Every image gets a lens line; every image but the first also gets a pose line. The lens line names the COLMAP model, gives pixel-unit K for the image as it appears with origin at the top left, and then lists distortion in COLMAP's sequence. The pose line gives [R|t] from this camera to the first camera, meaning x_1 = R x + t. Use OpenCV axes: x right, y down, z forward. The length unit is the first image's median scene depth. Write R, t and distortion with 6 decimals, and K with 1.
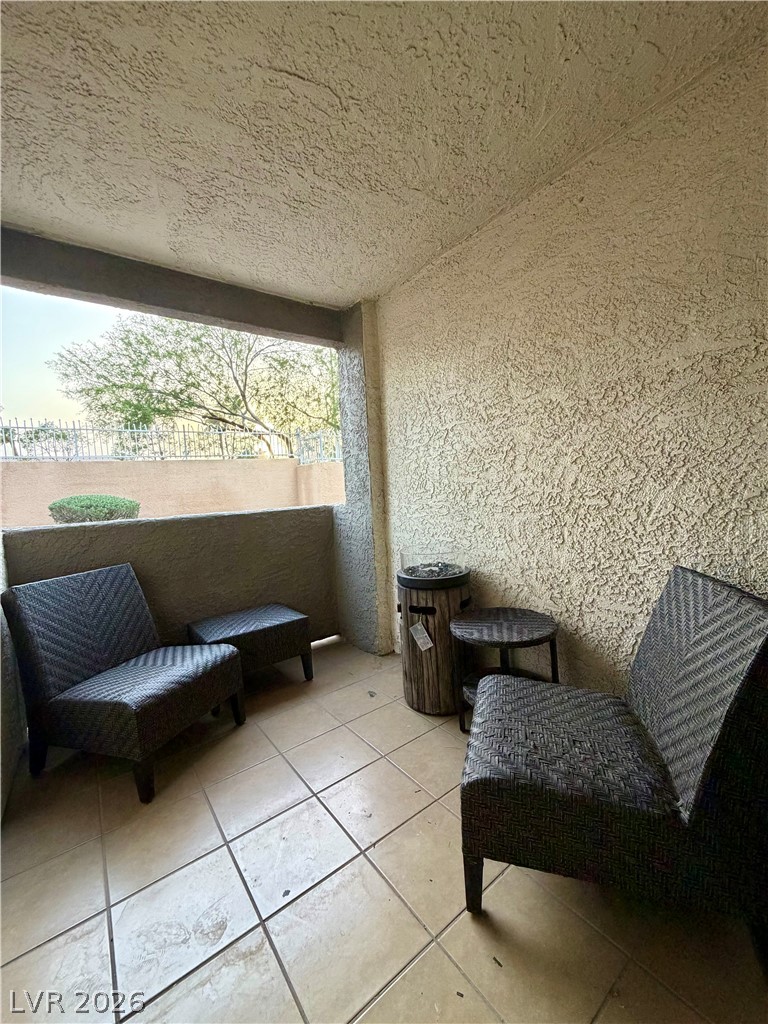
lens RADIAL K [[406.9, 0, 386.1], [0, 406.9, 513.1], [0, 0, 1]] dist [-0.001586, 0.000423]
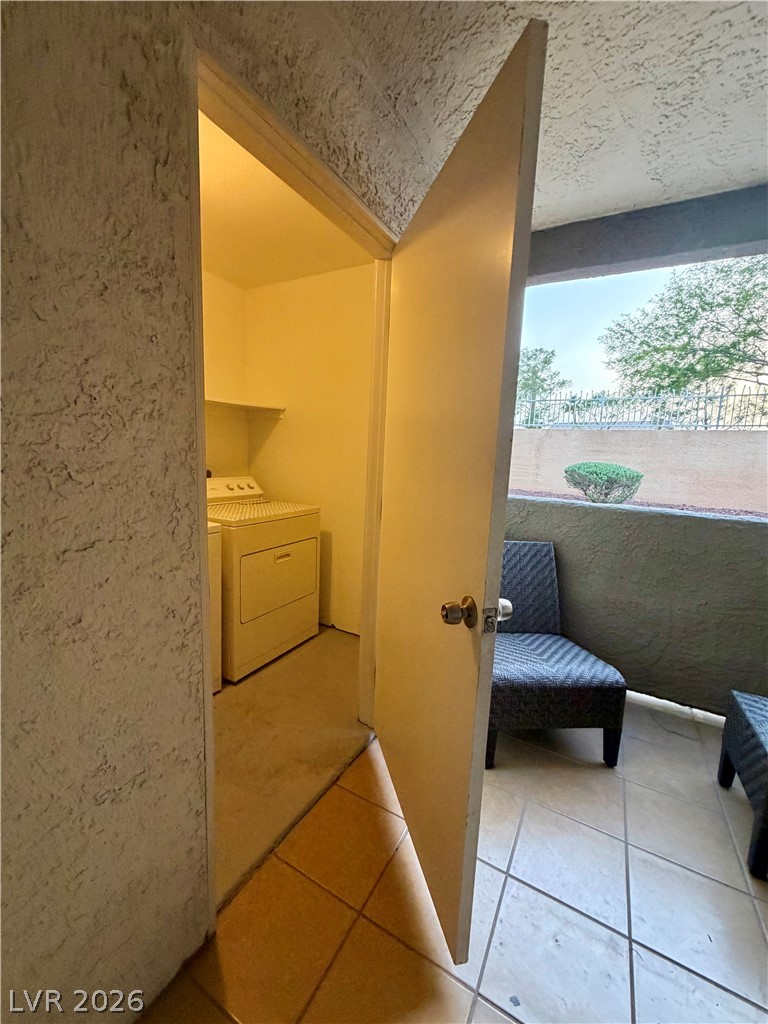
lens RADIAL K [[406.9, 0, 386.1], [0, 406.9, 513.1], [0, 0, 1]] dist [-0.001586, 0.000423]
pose [[0.401310, 0.202524, -0.893271, 0.103609], [-0.128621, 0.978046, 0.163961, -0.069996], [0.906866, 0.049094, 0.418549, 0.215105]]
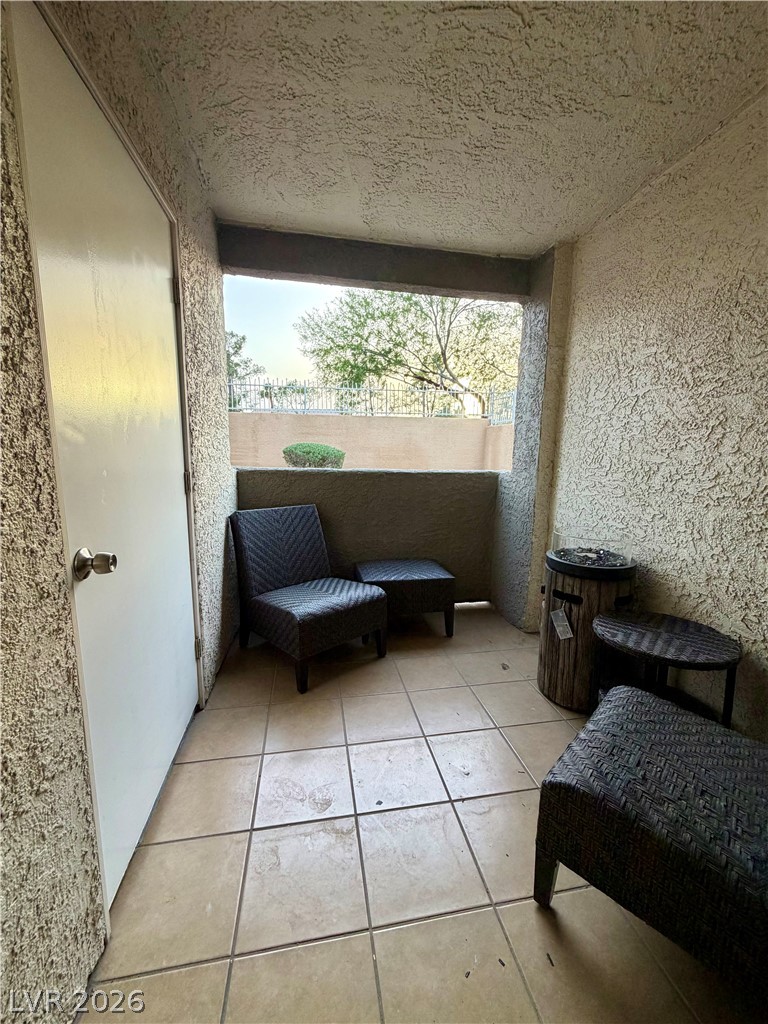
lens RADIAL K [[406.9, 0, 386.1], [0, 406.9, 513.1], [0, 0, 1]] dist [-0.001586, 0.000423]
pose [[0.891377, 0.139617, -0.431225, 0.093632], [-0.096837, 0.988072, 0.119737, -0.019419], [0.442798, -0.064972, 0.894264, 0.008033]]
